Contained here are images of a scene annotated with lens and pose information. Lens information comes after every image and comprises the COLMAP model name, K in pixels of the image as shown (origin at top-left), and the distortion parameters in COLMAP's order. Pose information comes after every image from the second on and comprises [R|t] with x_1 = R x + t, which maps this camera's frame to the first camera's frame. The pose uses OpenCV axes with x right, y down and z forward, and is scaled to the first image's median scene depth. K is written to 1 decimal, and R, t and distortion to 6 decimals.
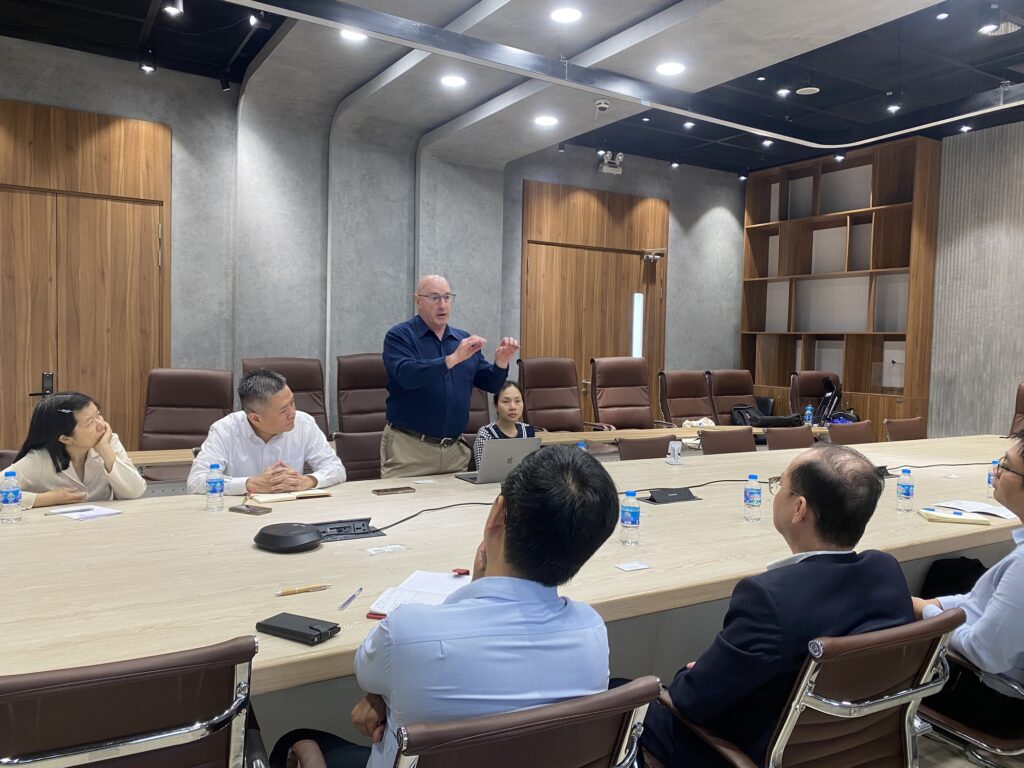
lens RADIAL K [[777.4, 0, 507.7], [0, 777.4, 377.6], [0, 0, 1]] dist [0.040853, -0.047300]
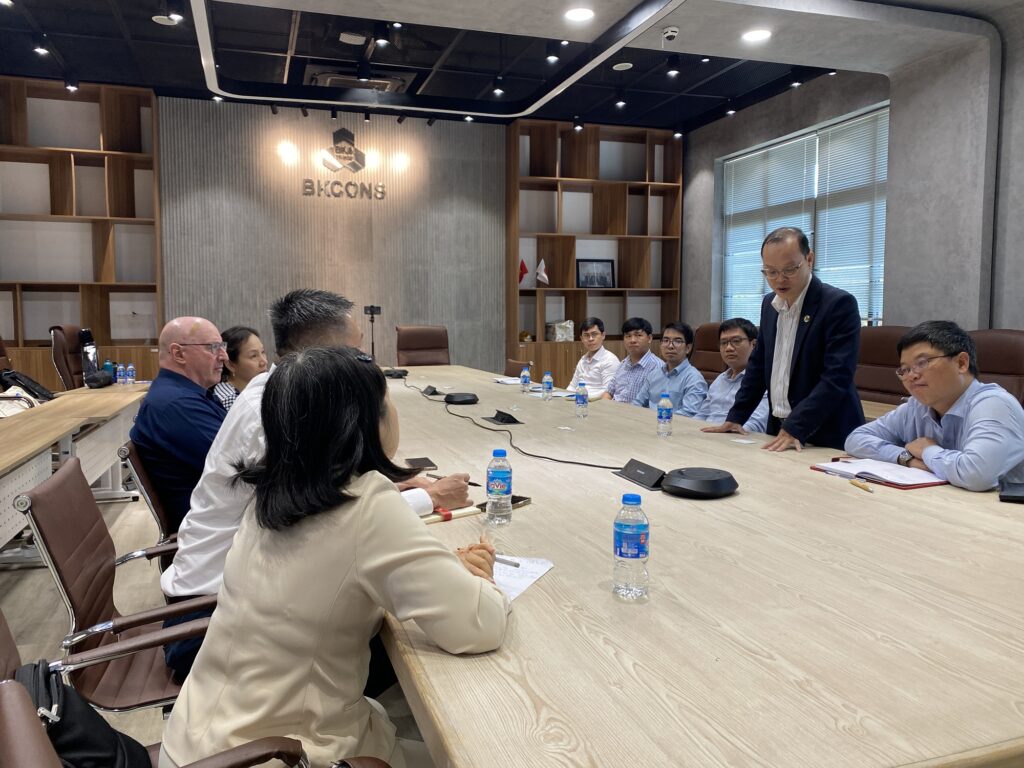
lens RADIAL K [[775.1, 0, 510.1], [0, 775.1, 377.4], [0, 0, 1]] dist [0.053555, -0.040855]
pose [[0.221154, -0.097008, 0.970402, -0.456660], [0.051001, 0.994829, 0.087827, -0.002037], [-0.973904, 0.030068, 0.224958, 0.387458]]
